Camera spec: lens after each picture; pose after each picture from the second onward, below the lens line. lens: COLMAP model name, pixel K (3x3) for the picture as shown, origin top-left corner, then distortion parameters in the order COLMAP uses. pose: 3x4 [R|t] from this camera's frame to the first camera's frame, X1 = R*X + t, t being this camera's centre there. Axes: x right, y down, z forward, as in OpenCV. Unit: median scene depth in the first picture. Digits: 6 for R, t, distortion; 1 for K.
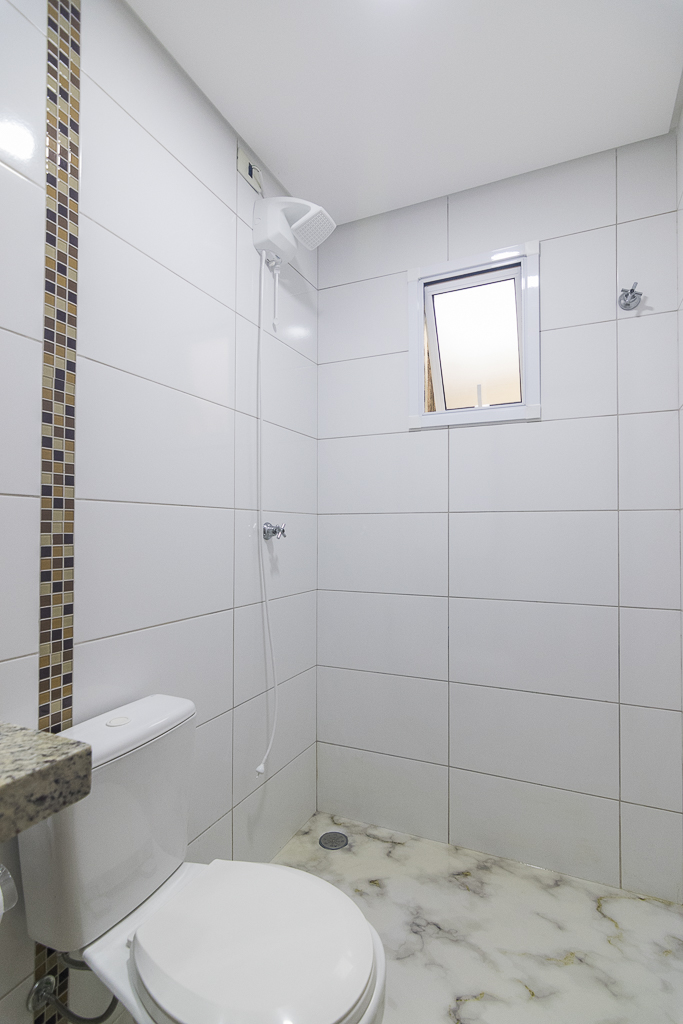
lens RADIAL K [[503.3, 0, 342.6], [0, 503.3, 537.5], [0, 0, 1]] dist [-0.001606, 0.002332]
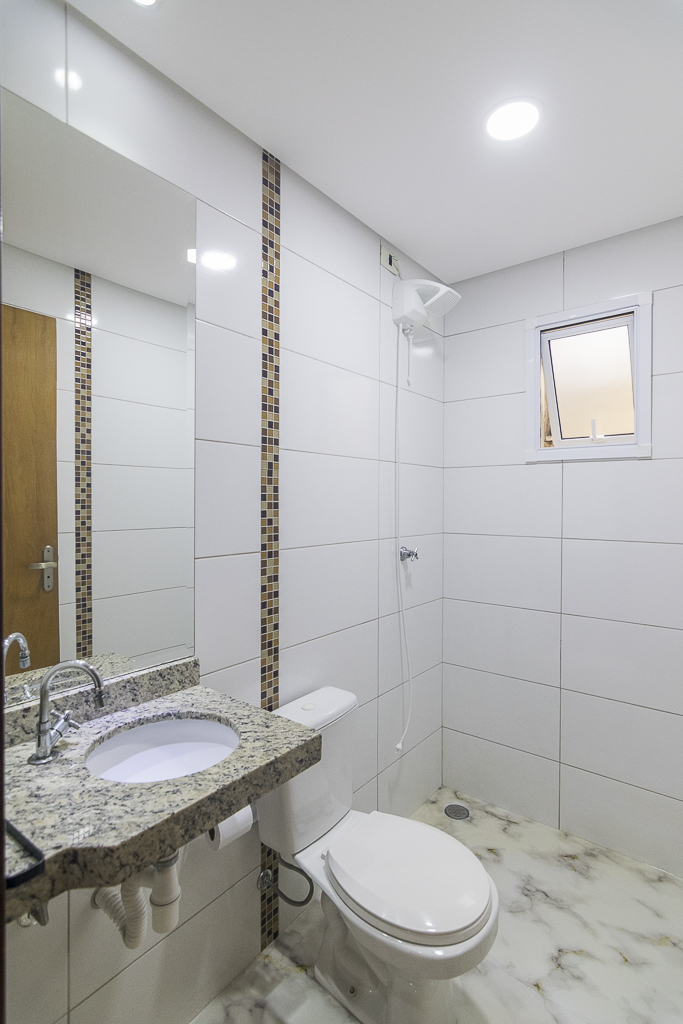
lens RADIAL K [[488.3, 0, 341.5], [0, 488.3, 512.0], [0, 0, 1]] dist [-0.003916, 0.001349]
pose [[0.970872, 0.004892, -0.239547, -0.013940], [-0.005532, 0.999983, -0.002001, -0.162171], [0.239533, 0.003268, 0.970883, -0.293110]]
